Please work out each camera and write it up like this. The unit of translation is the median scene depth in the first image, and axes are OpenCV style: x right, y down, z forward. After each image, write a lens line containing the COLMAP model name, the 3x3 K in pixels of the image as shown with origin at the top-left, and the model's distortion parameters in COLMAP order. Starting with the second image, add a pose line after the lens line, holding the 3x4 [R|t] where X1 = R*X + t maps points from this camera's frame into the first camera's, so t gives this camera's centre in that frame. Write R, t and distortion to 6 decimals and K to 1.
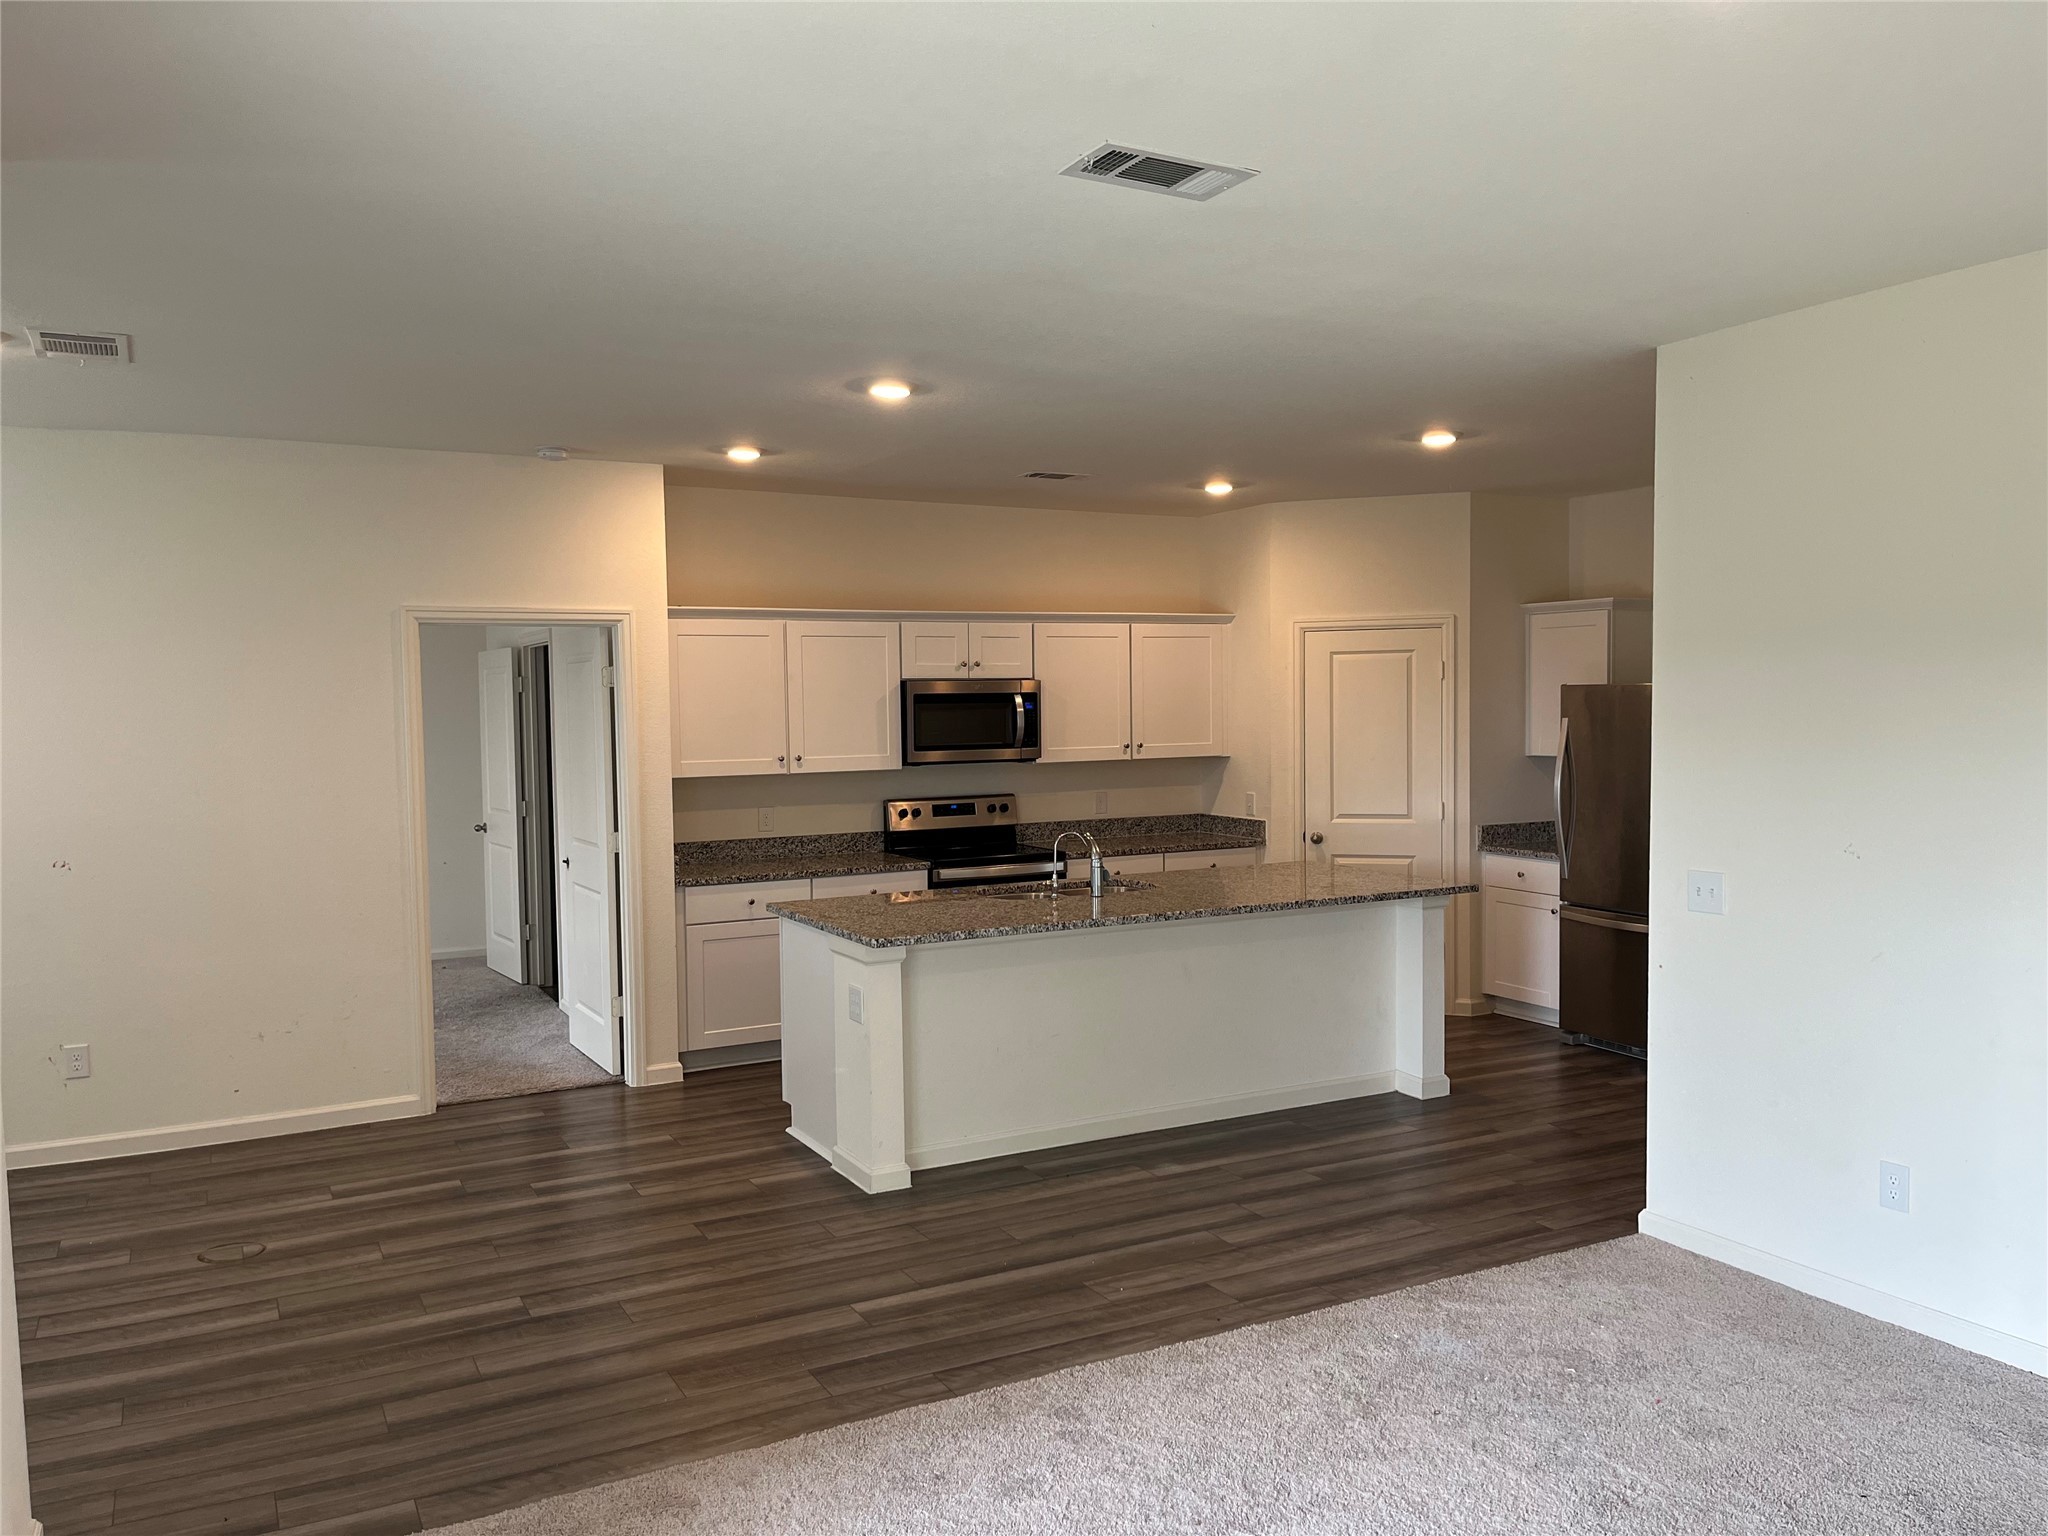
lens RADIAL K [[1569.3, 0, 1010.7], [0, 1569.3, 765.9], [0, 0, 1]] dist [0.031642, -0.040319]
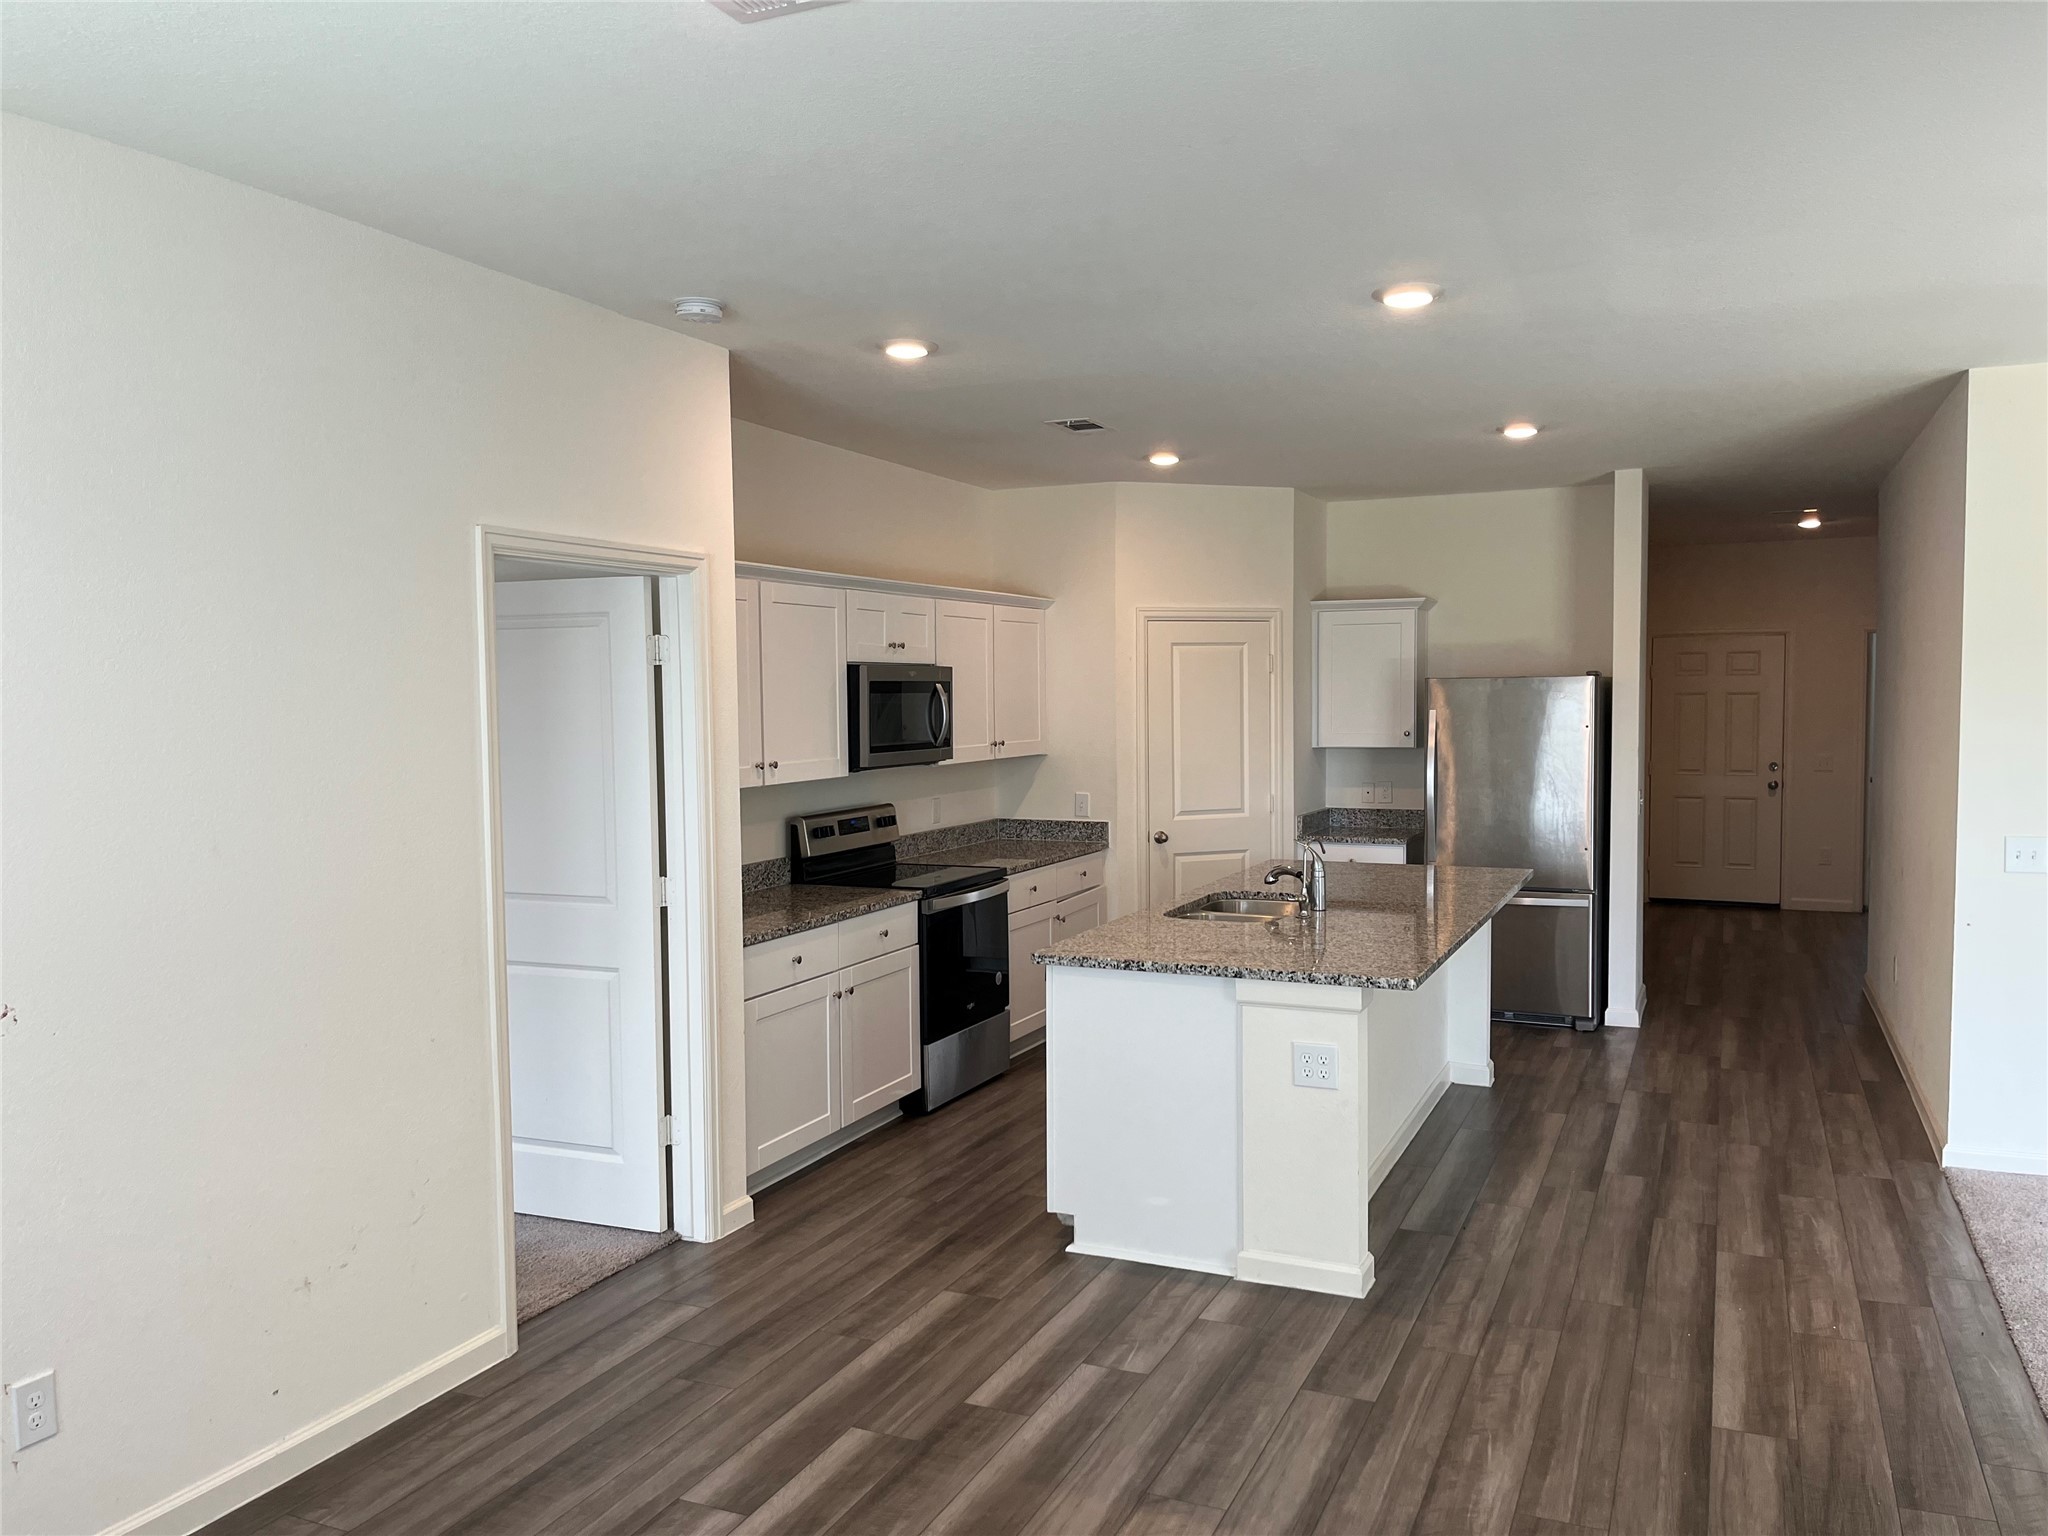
lens RADIAL K [[1569.3, 0, 1020.5], [0, 1569.3, 776.1], [0, 0, 1]] dist [0.031642, -0.040319]
pose [[0.786473, -0.027408, 0.617017, -0.536118], [0.024542, 0.999613, 0.013121, -0.007000], [-0.617137, 0.004824, 0.786841, 0.354654]]
